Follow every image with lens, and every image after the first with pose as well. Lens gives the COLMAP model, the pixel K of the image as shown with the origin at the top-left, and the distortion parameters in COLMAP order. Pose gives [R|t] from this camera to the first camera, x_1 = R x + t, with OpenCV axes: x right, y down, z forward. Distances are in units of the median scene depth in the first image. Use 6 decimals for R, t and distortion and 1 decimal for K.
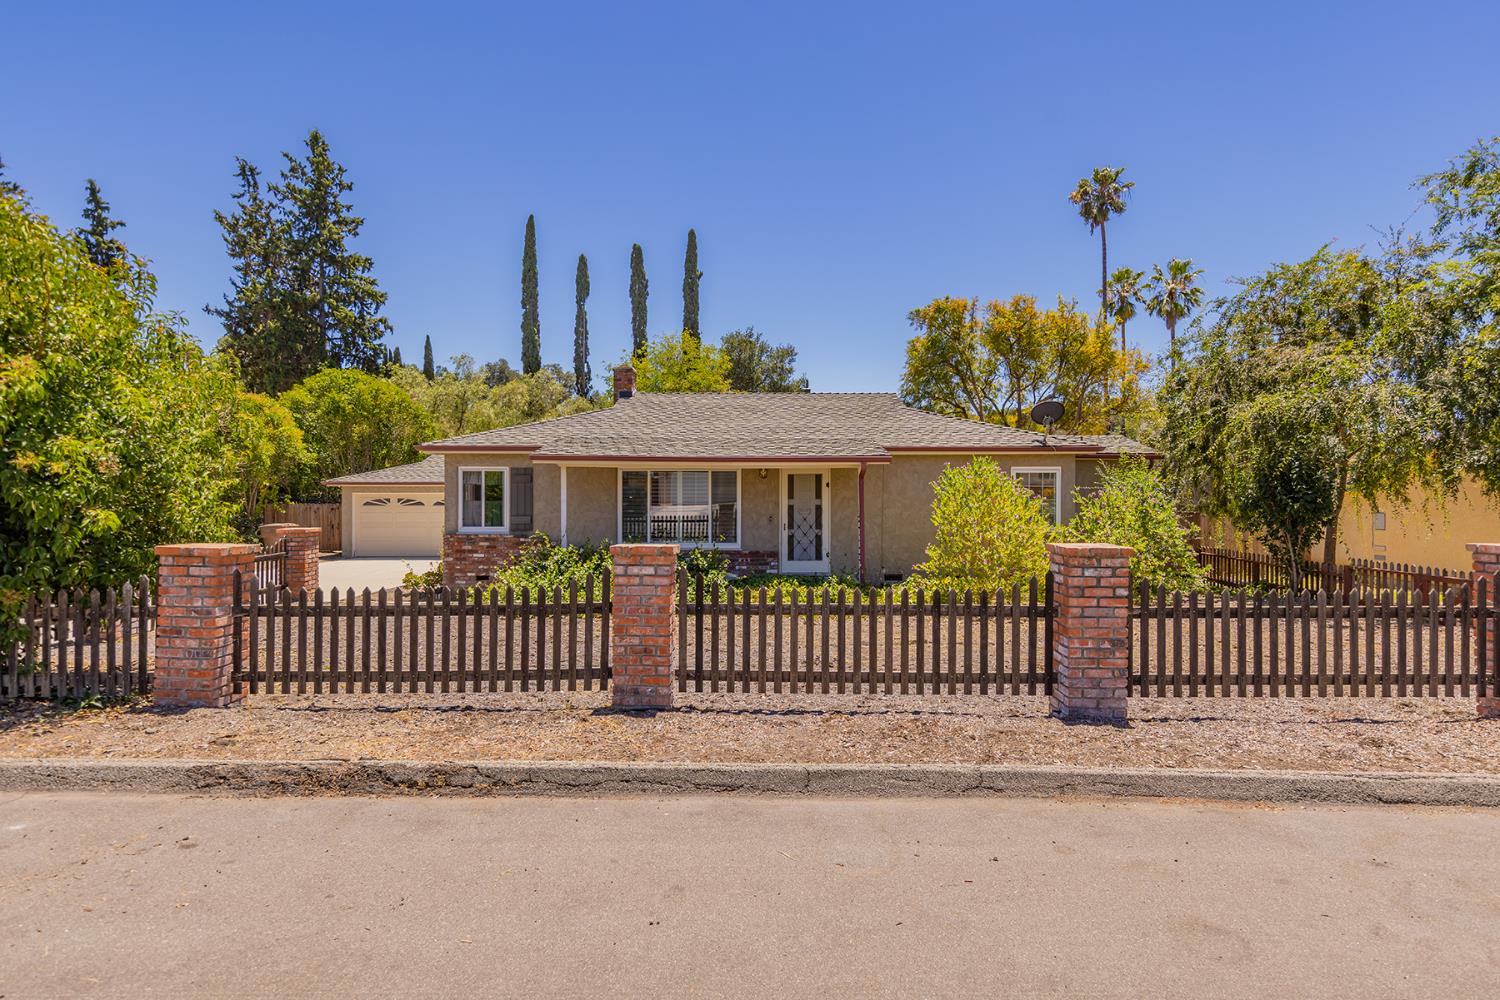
lens RADIAL K [[807.5, 0, 750.0], [0, 807.5, 500.0], [0, 0, 1]] dist [0.025191, 0.000825]
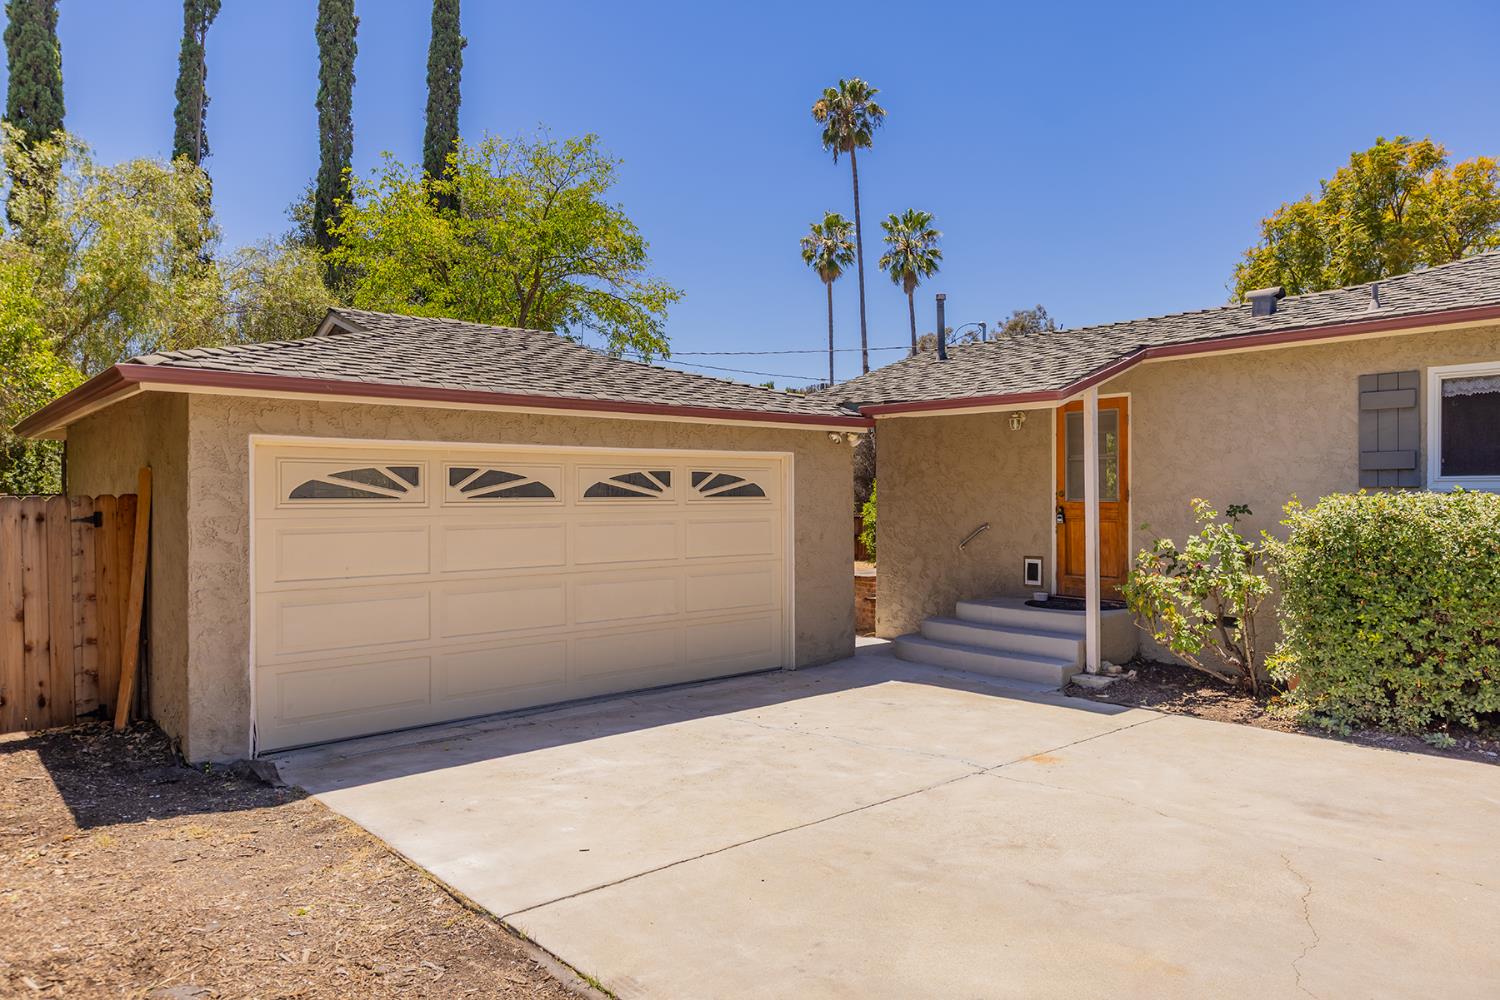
lens RADIAL K [[983.3, 0, 752.6], [0, 983.3, 491.5], [0, 0, 1]] dist [0.021859, 0.000759]
pose [[0.740864, 0.000190, 0.671655, -0.365110], [0.013175, 0.999803, -0.014815, 0.006750], [-0.671526, 0.019825, 0.740715, 0.472542]]
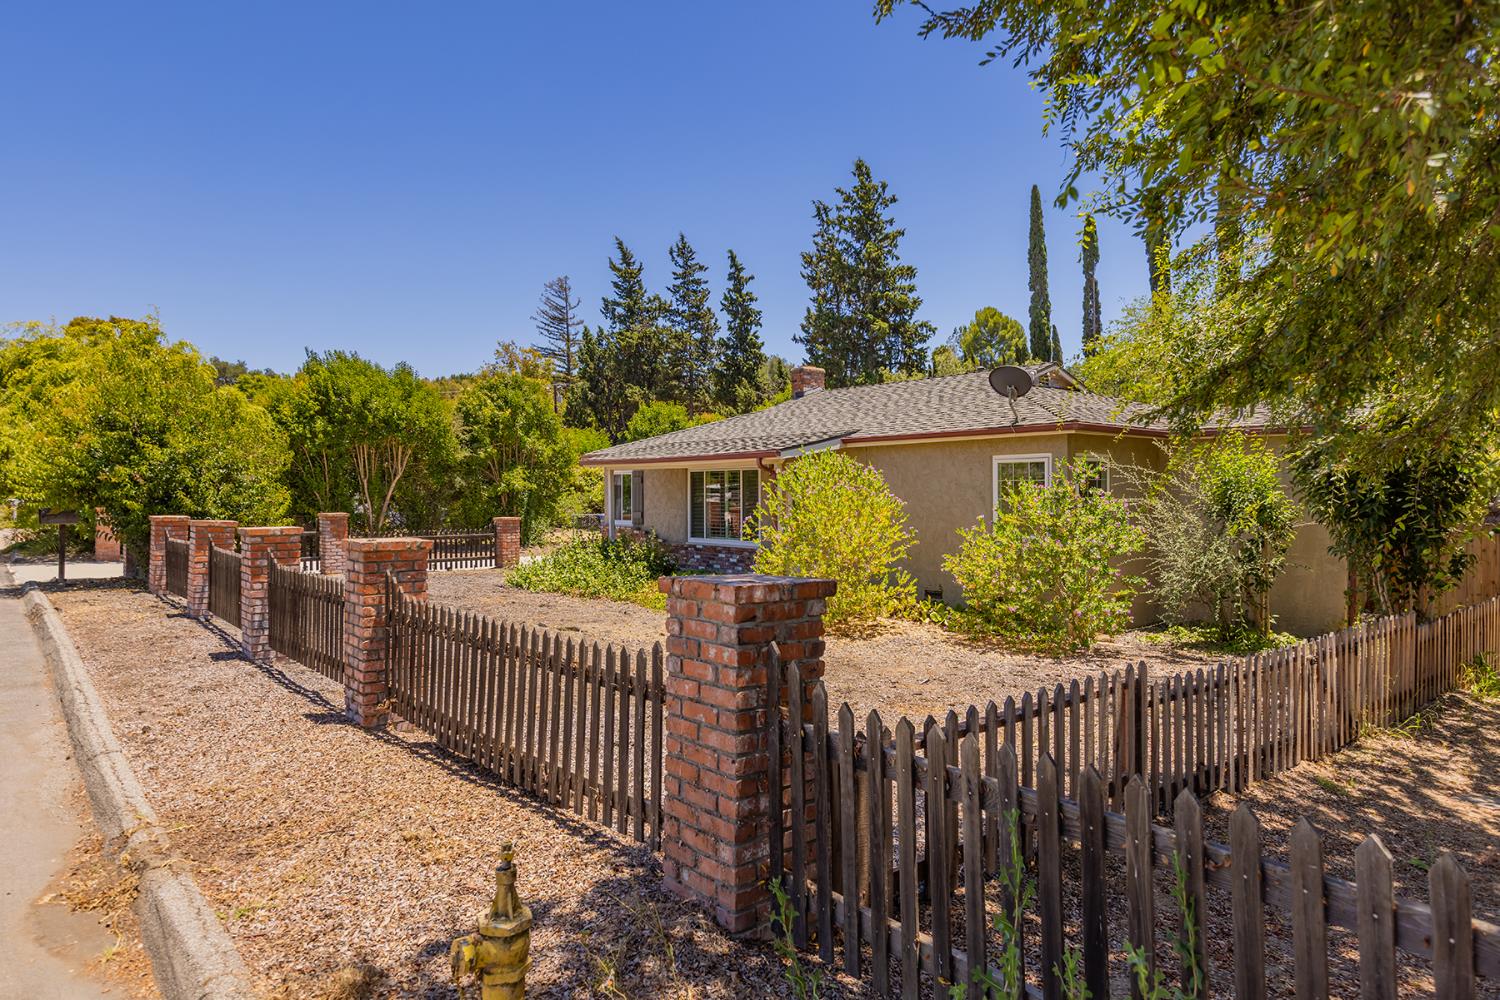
lens RADIAL K [[905.5, 0, 744.4], [0, 905.5, 539.6], [0, 0, 1]] dist [0.002114, 0.000283]
pose [[0.647292, 0.037299, -0.761329, 0.317891], [-0.006479, 0.999035, 0.043436, 0.000704], [0.762215, -0.023183, 0.646909, 0.100254]]
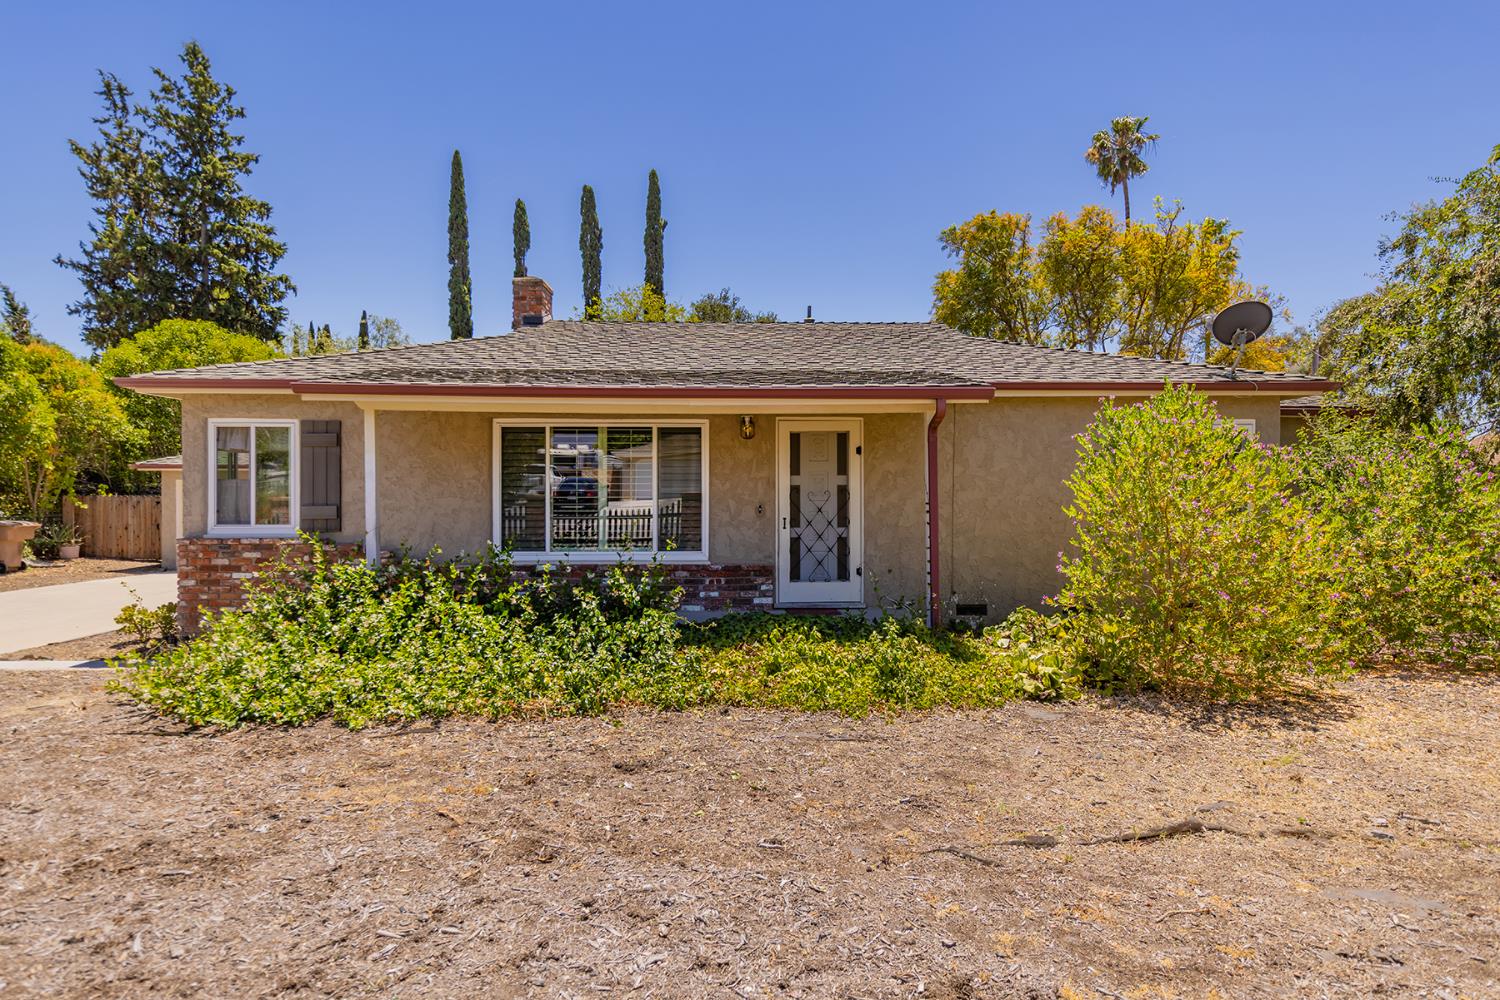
lens RADIAL K [[823.1, 0, 754.5], [0, 823.1, 491.4], [0, 0, 1]] dist [0.013552, -0.000565]
pose [[0.999374, -0.001368, 0.035365, 0.000256], [0.001652, 0.999966, -0.008024, 0.005805], [-0.035353, 0.008077, 0.999342, 0.157490]]
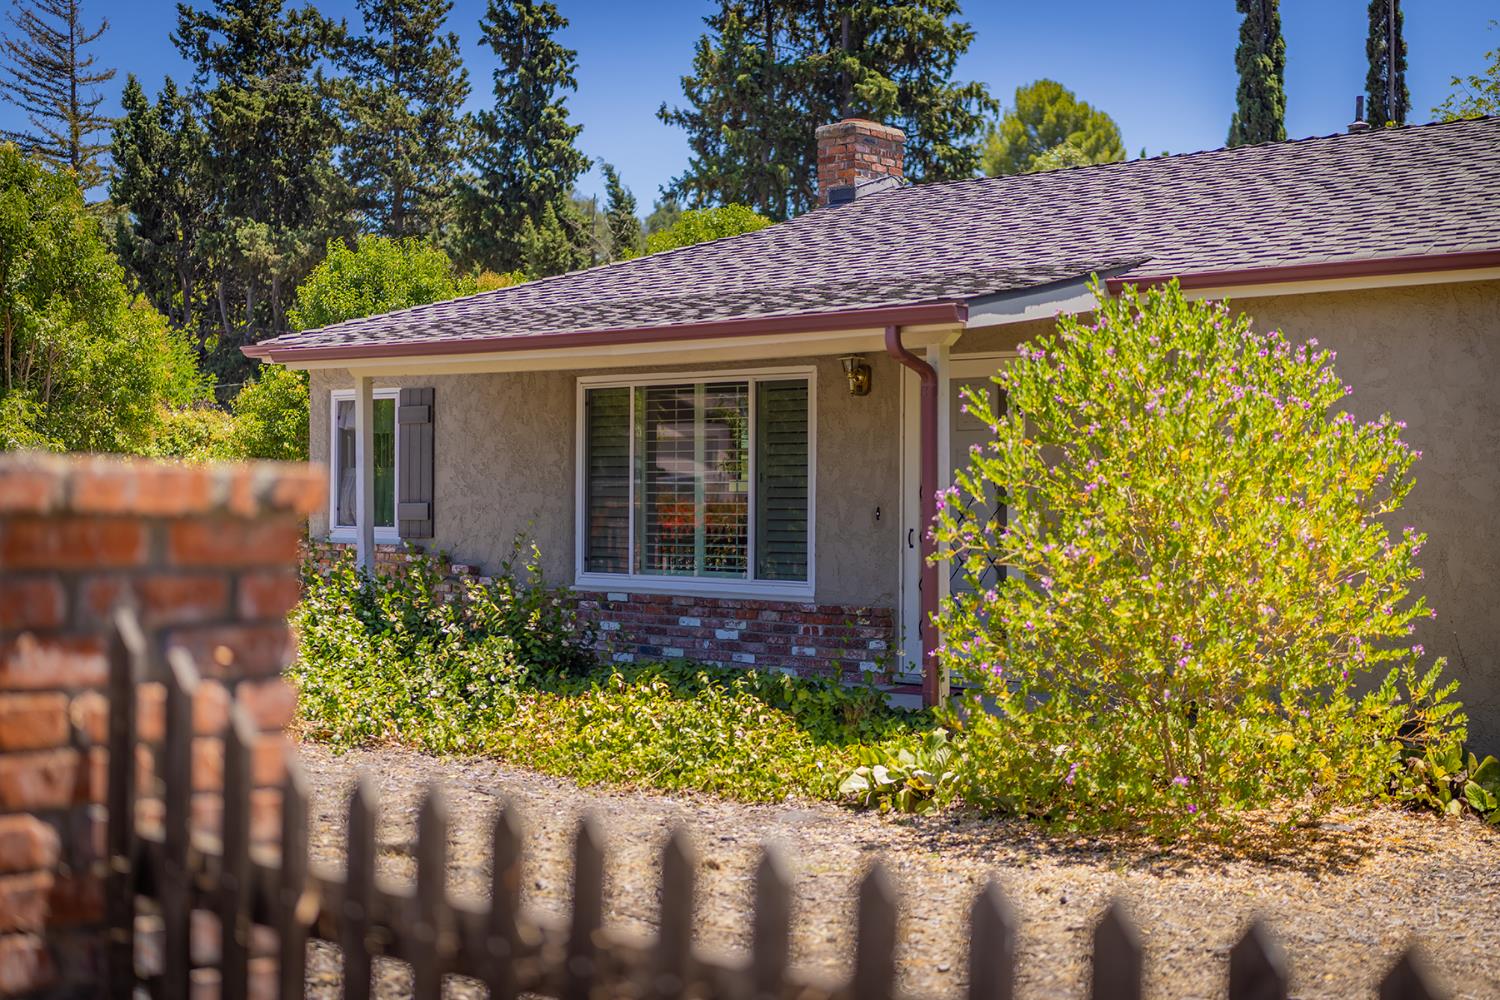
lens RADIAL K [[2063.7, 0, 750.0], [0, 2063.7, 500.0], [0, 0, 1]] dist [0.019930, -0.081544]
pose [[0.747662, 0.004092, -0.664067, 0.216457], [-0.013300, 0.999873, -0.008814, 0.009900], [0.663946, 0.015422, 0.747621, 0.118423]]
